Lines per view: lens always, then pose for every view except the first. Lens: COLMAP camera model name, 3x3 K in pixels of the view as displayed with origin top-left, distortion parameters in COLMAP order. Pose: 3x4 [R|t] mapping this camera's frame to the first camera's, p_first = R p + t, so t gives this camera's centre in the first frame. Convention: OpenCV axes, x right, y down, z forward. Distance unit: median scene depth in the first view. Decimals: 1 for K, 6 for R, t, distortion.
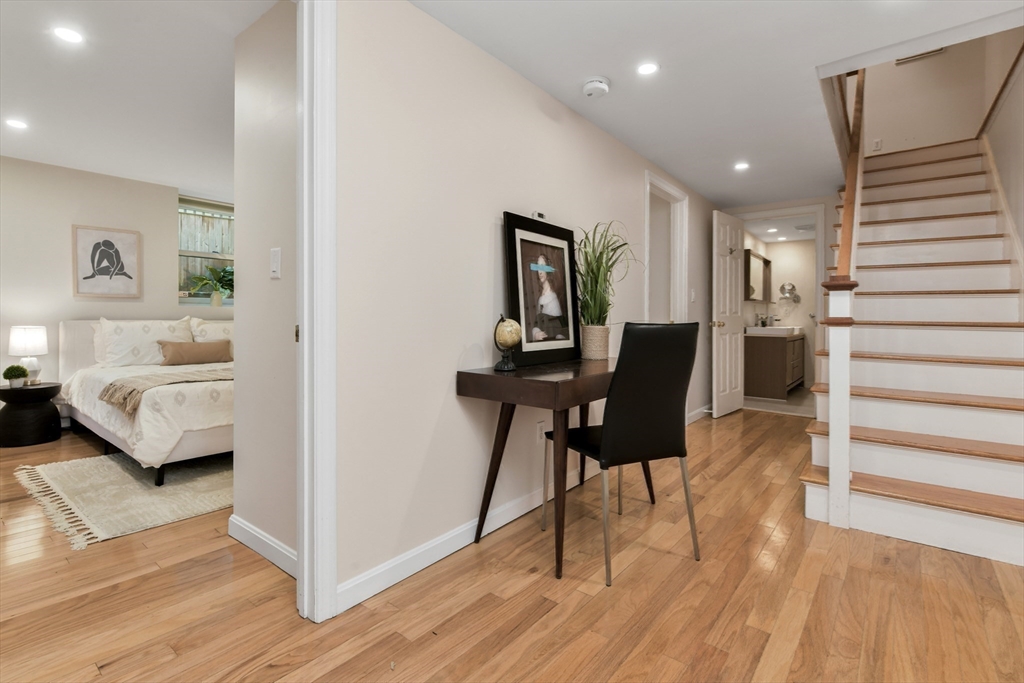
lens RADIAL K [[473.9, 0, 513.5], [0, 473.9, 321.4], [0, 0, 1]] dist [-0.001664, -0.000090]
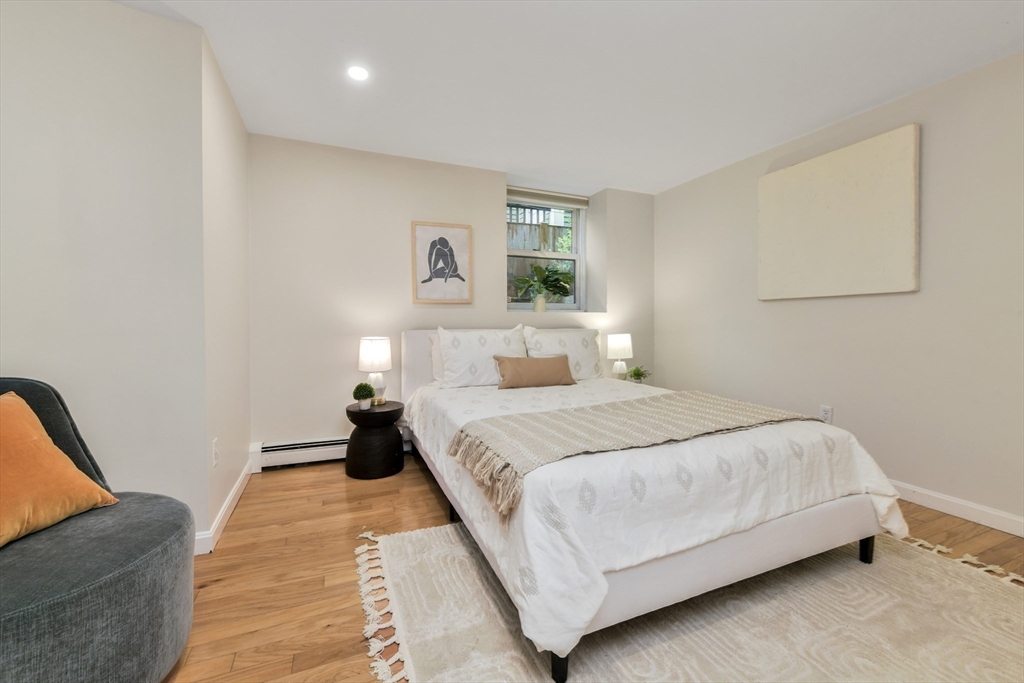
lens RADIAL K [[416.5, 0, 515.2], [0, 416.5, 331.2], [0, 0, 1]] dist [0.000959, 0.000265]
pose [[0.878234, 0.002817, -0.478223, -0.389745], [0.003395, 0.999921, 0.012125, -0.008955], [0.478220, -0.012272, 0.878154, 0.406272]]
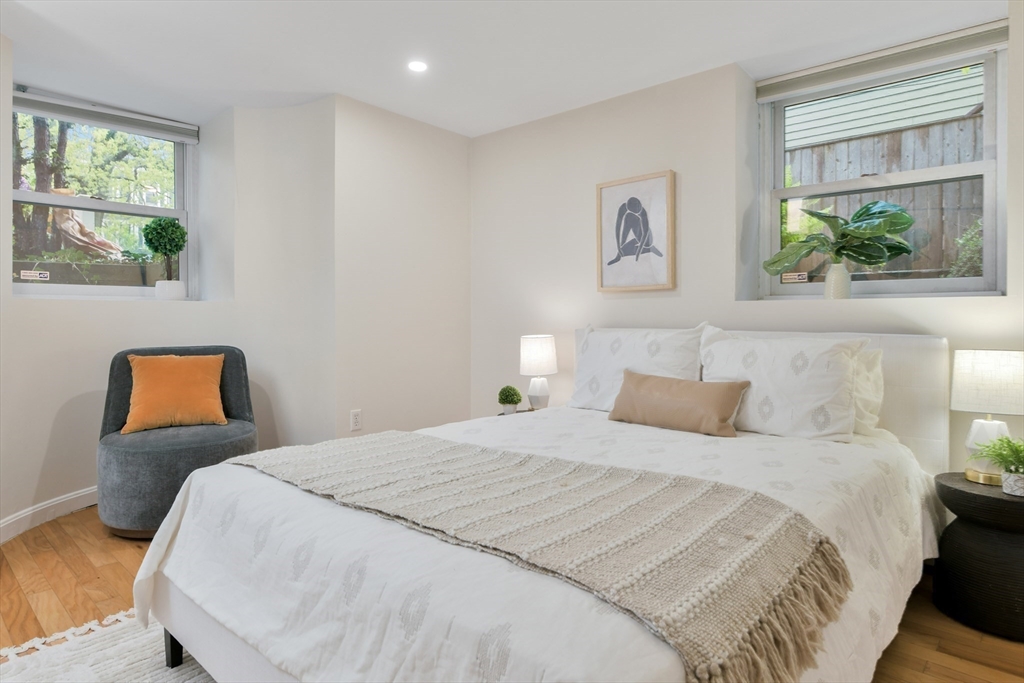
lens RADIAL K [[574.4, 0, 513.3], [0, 574.4, 320.4], [0, 0, 1]] dist [-0.004420, -0.000288]
pose [[-0.060509, -0.000392, -0.998168, -0.113169], [-0.011183, 0.999937, 0.000285, -0.011911], [0.998105, 0.011179, -0.060509, 0.925033]]
